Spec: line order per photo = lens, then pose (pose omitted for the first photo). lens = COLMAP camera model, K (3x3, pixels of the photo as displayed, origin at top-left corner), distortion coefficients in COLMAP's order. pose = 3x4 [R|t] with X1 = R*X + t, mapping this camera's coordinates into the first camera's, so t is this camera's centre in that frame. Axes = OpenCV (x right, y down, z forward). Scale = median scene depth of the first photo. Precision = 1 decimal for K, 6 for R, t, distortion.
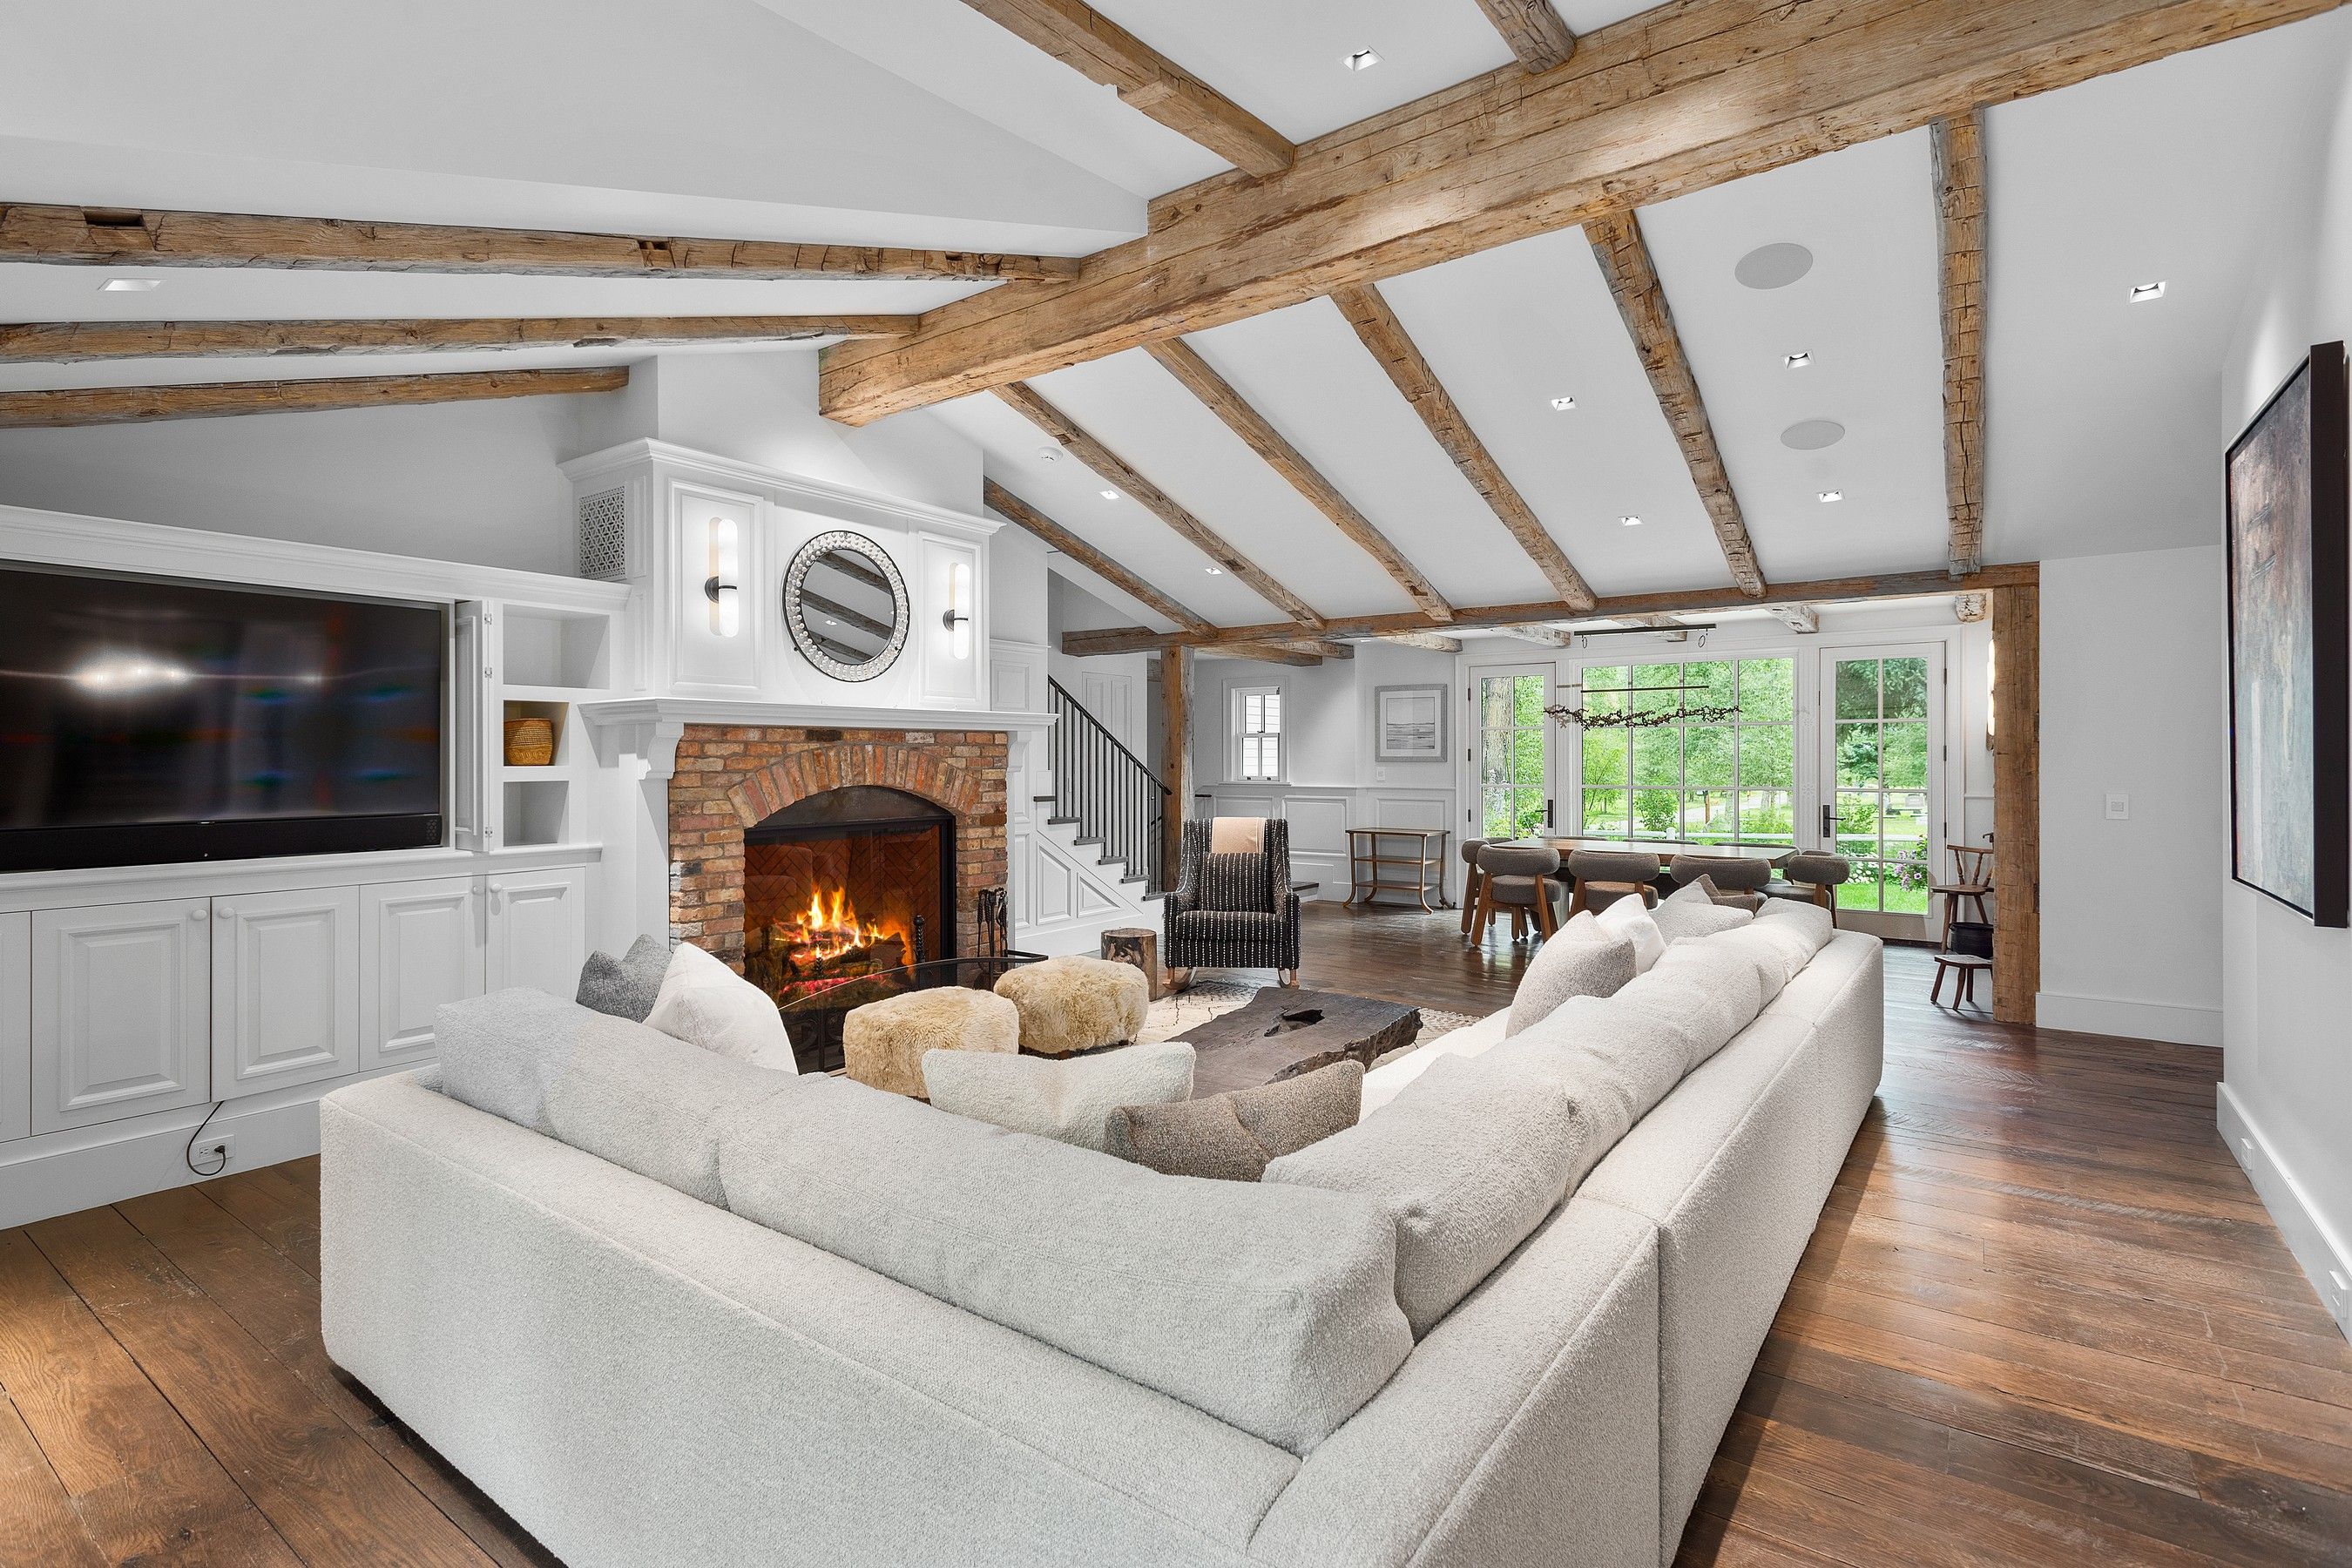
lens RADIAL K [[1101.6, 0, 1184.3], [0, 1101.6, 757.1], [0, 0, 1]] dist [0.015774, -0.000200]
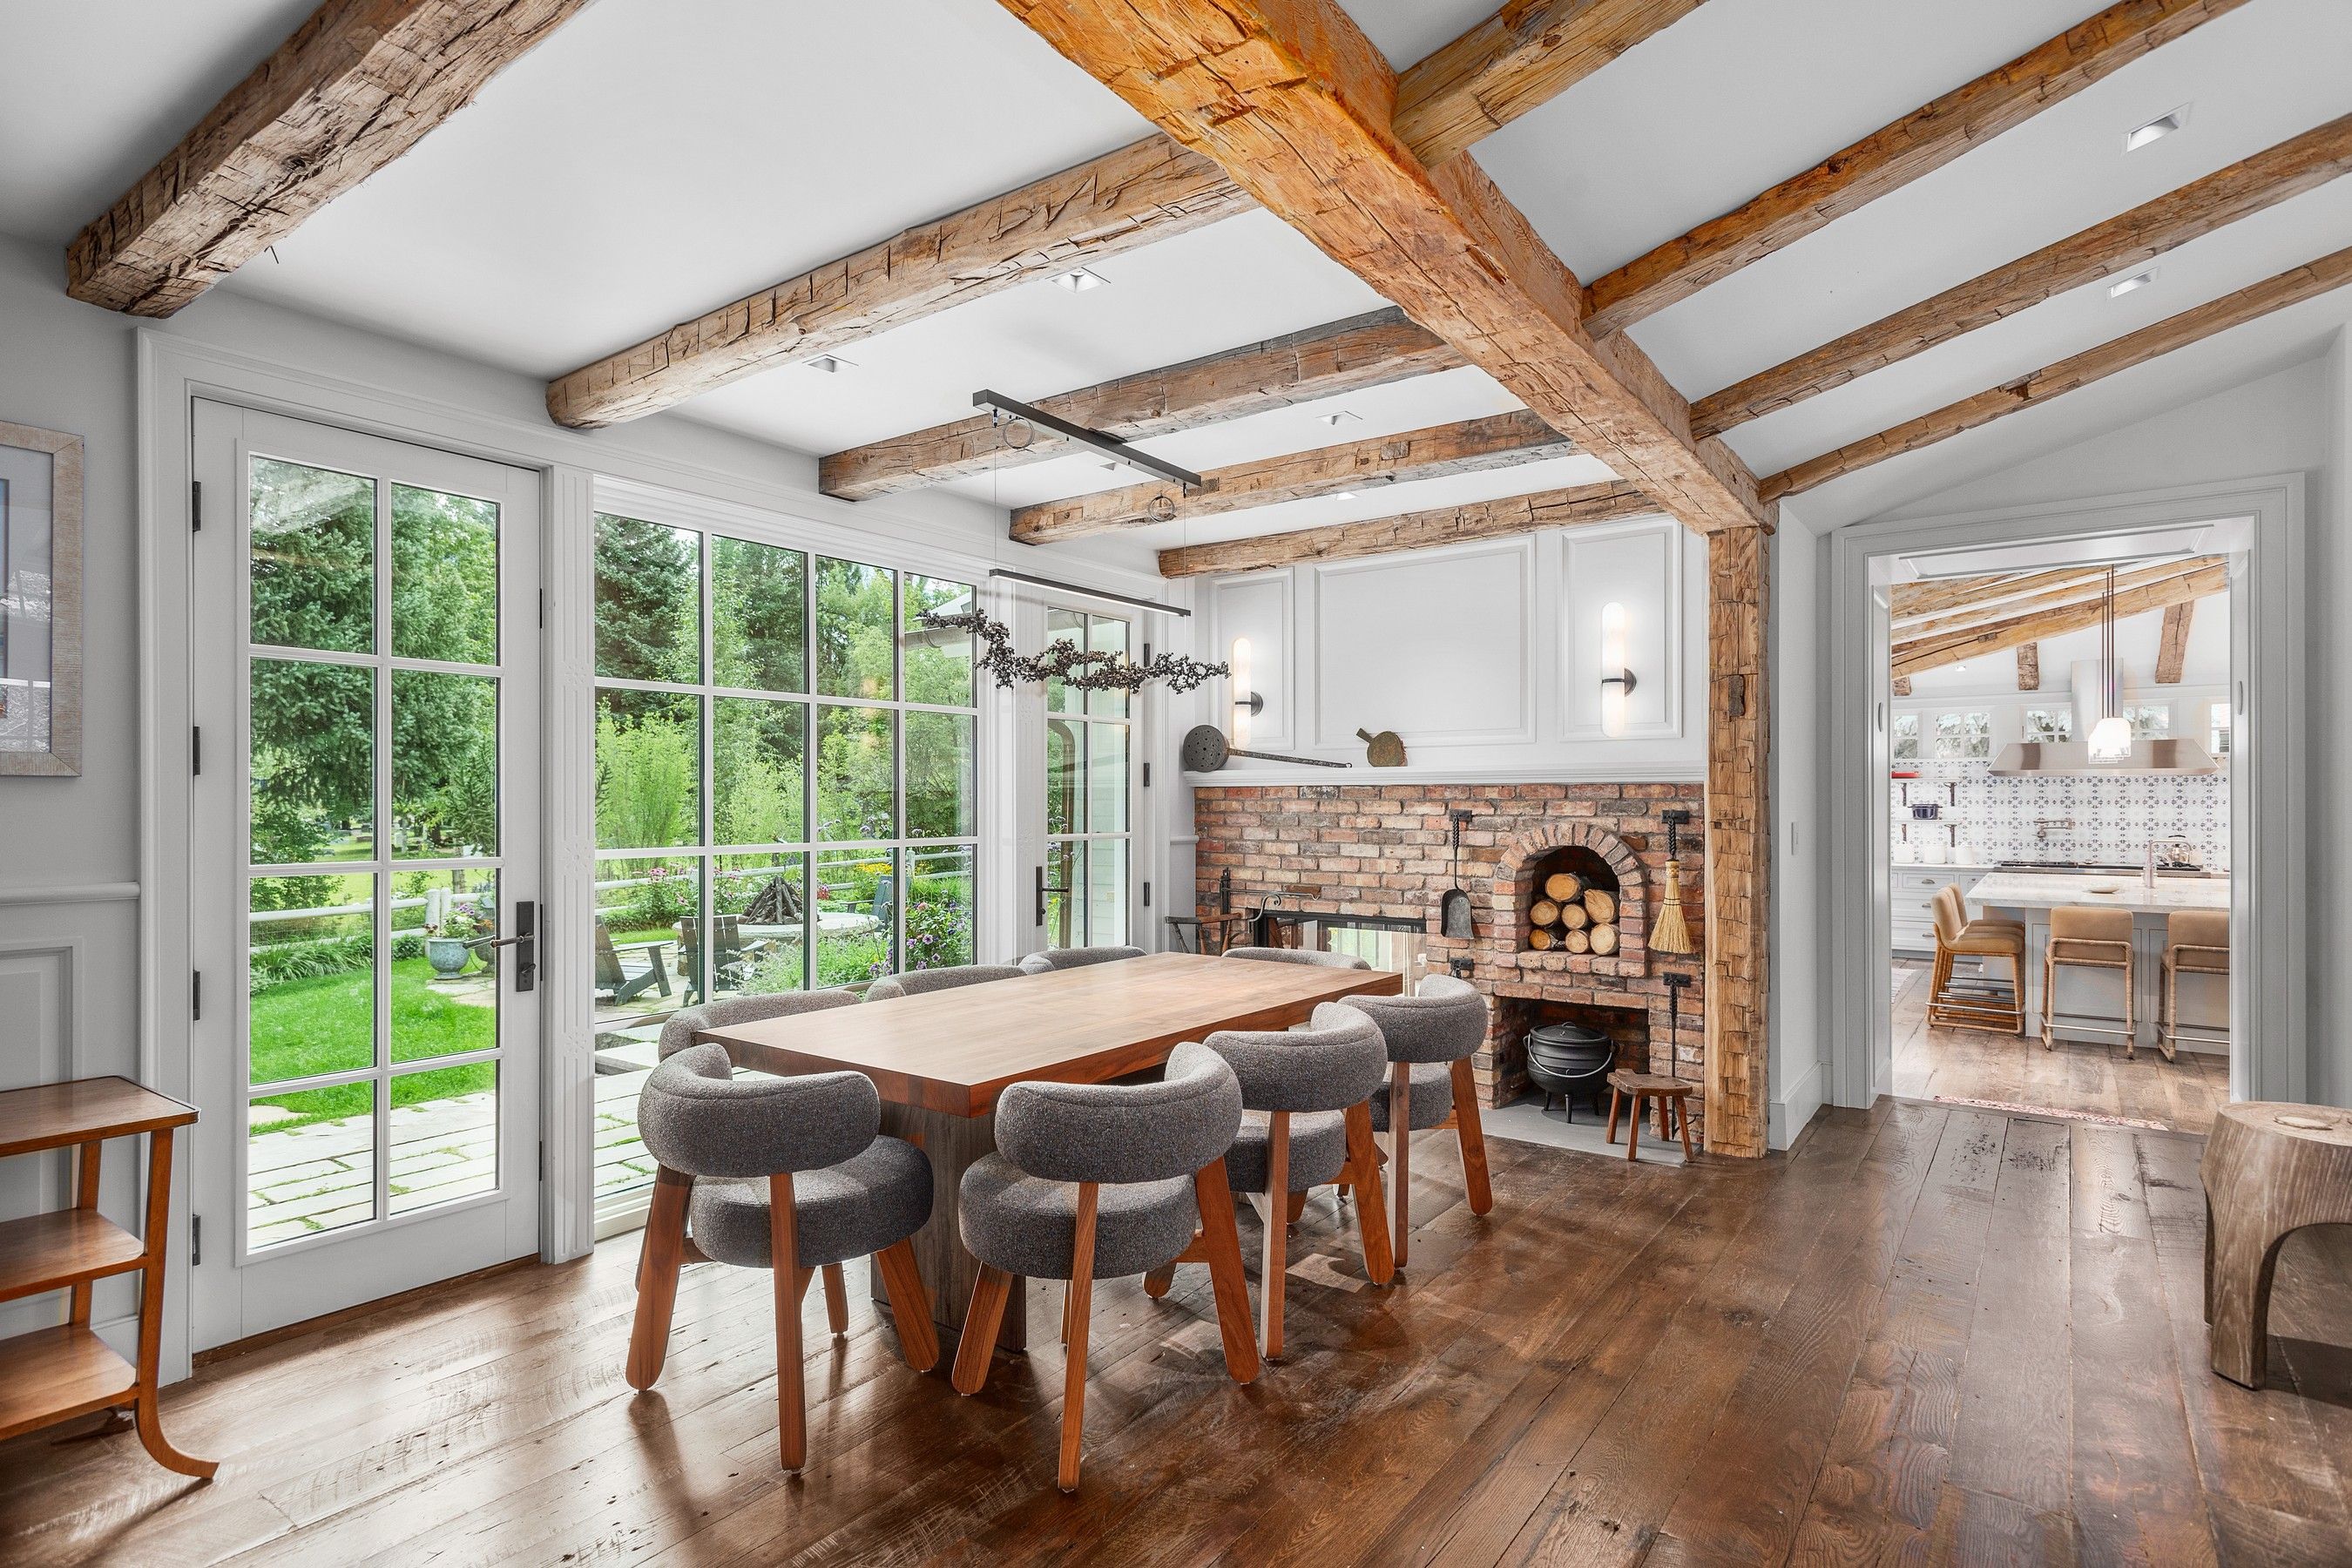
lens RADIAL K [[1208.4, 0, 1169.6], [0, 1208.4, 799.4], [0, 0, 1]] dist [0.012482, -0.002187]
pose [[0.013743, 0.002388, 0.999903, -0.020148], [0.002338, 0.999994, -0.002420, 0.017244], [-0.999903, 0.002371, 0.013737, 1.350954]]
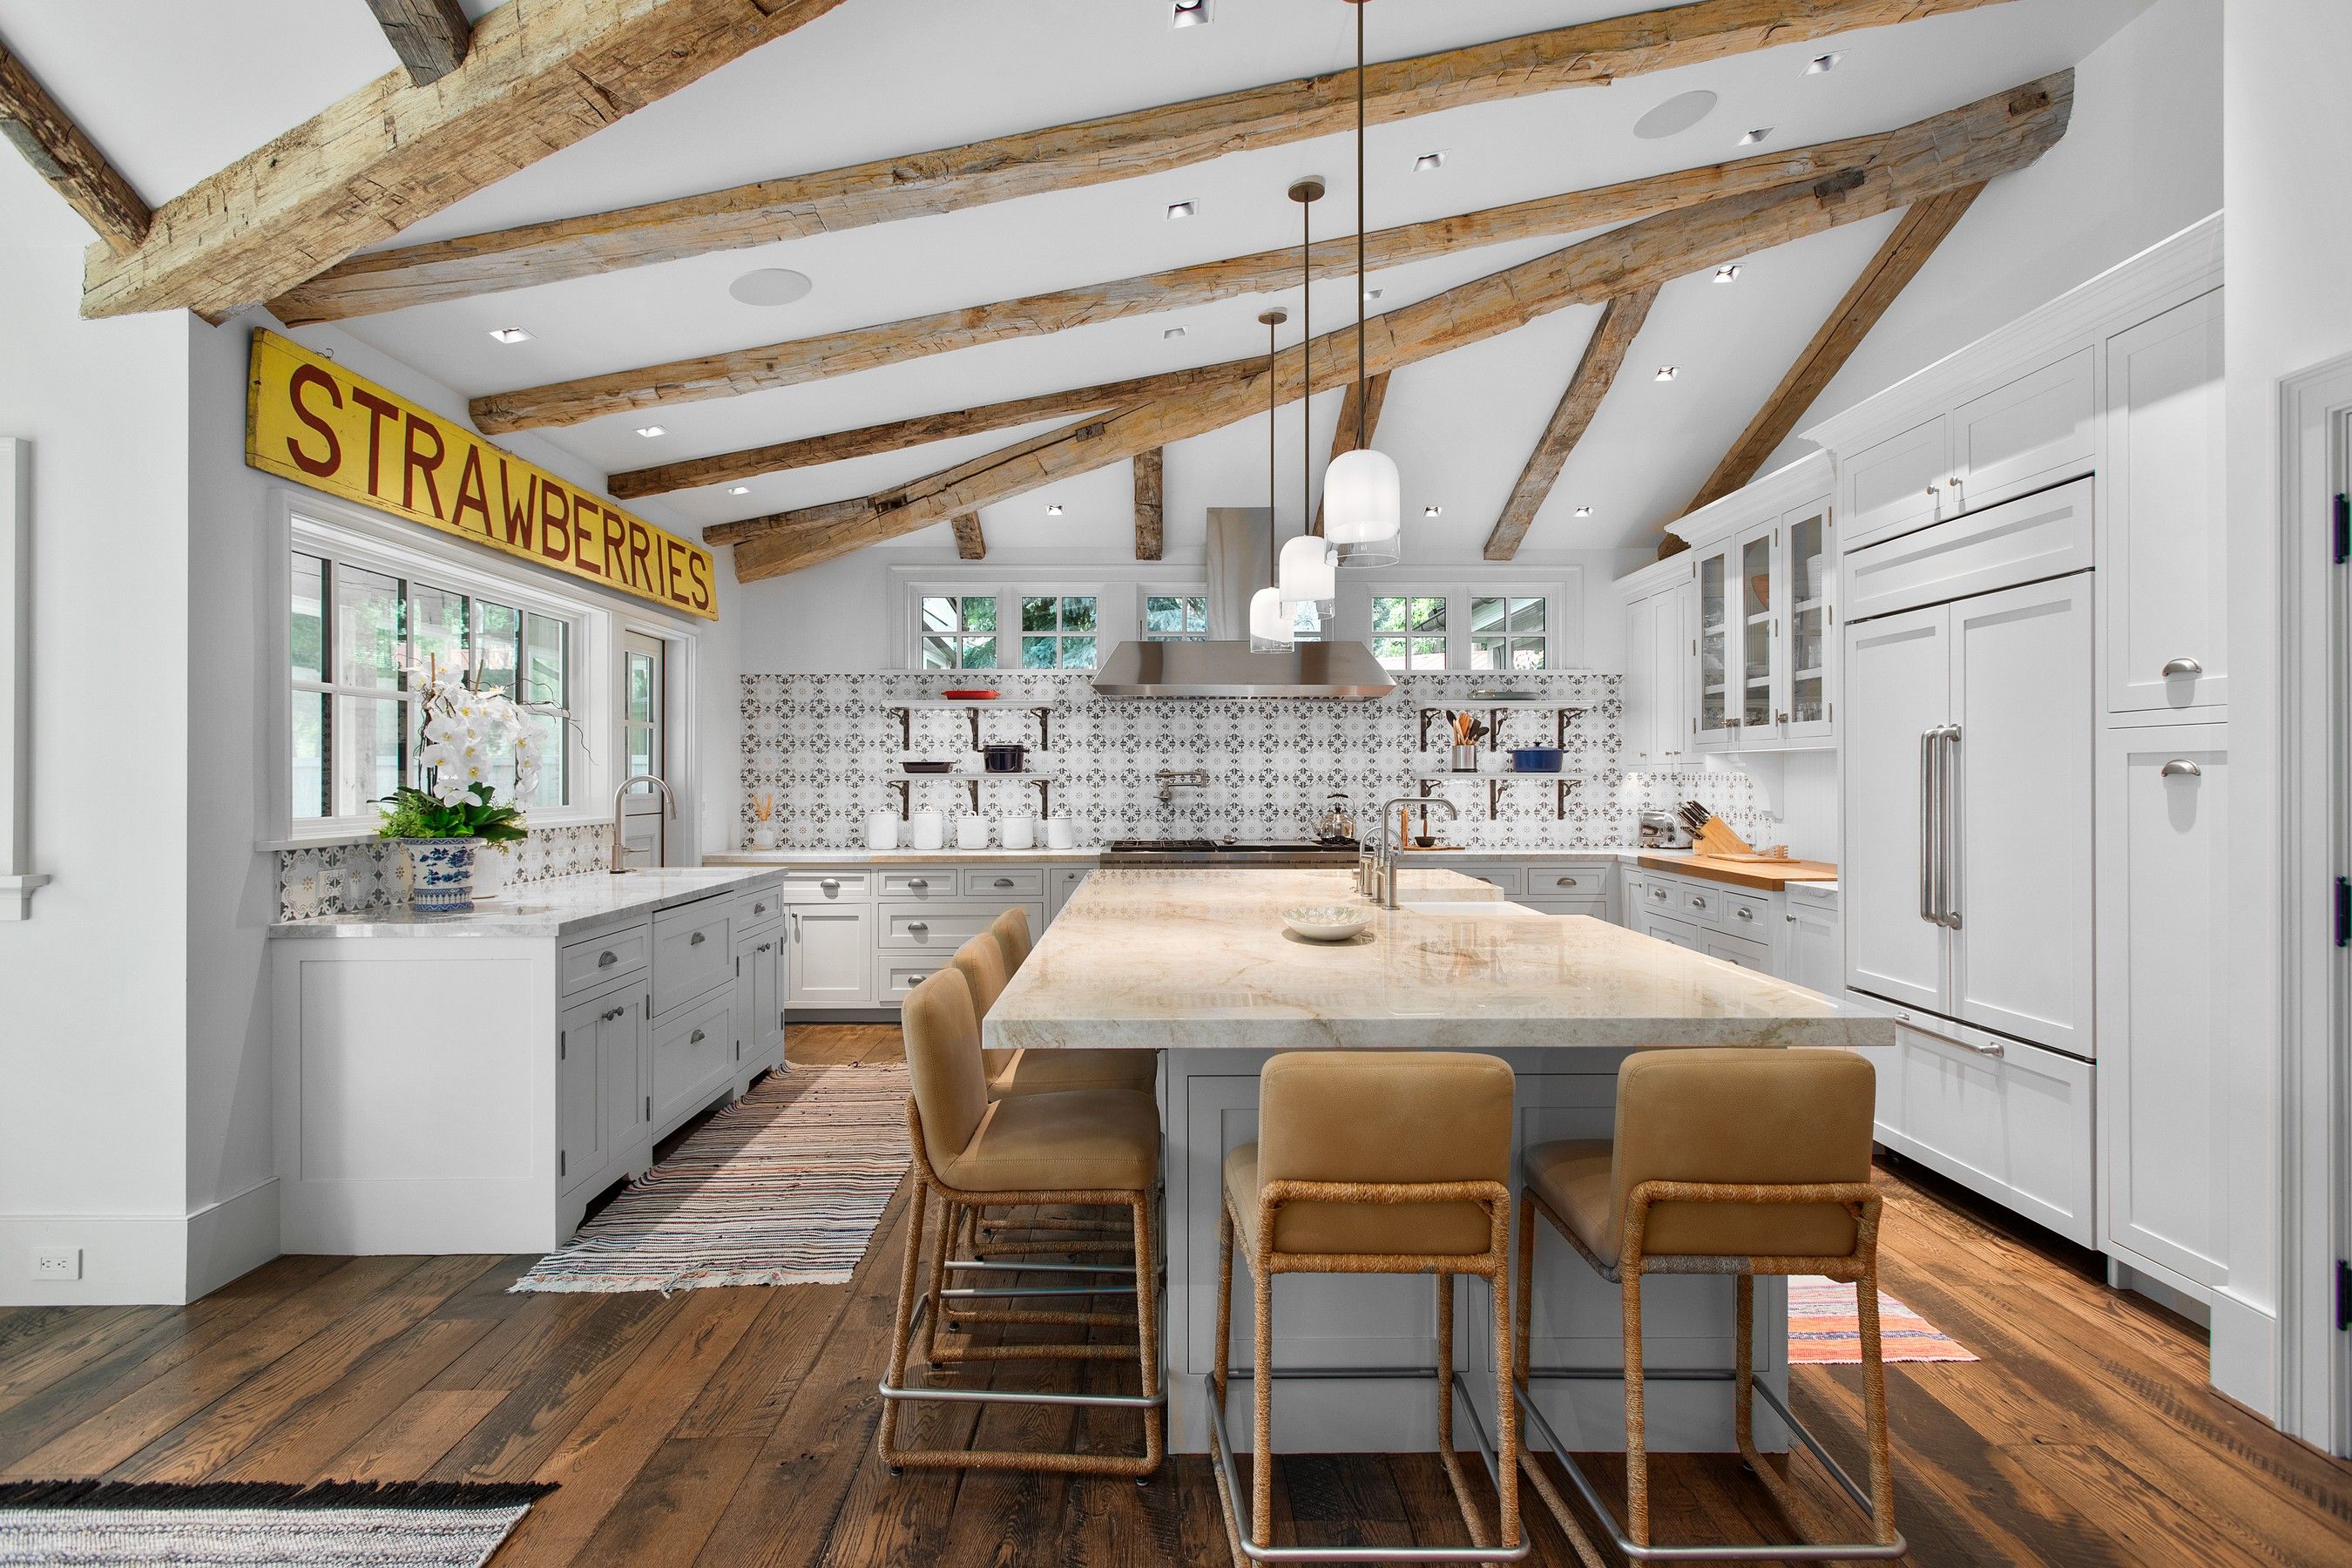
lens RADIAL K [[1174.9, 0, 1174.7], [0, 1174.9, 774.1], [0, 0, 1]] dist [0.011812, -0.006490]
pose [[-0.594065, 0.003916, 0.804407, 1.007606], [0.001687, 0.999992, -0.003623, 0.054278], [-0.804415, -0.000795, -0.594067, 0.662970]]
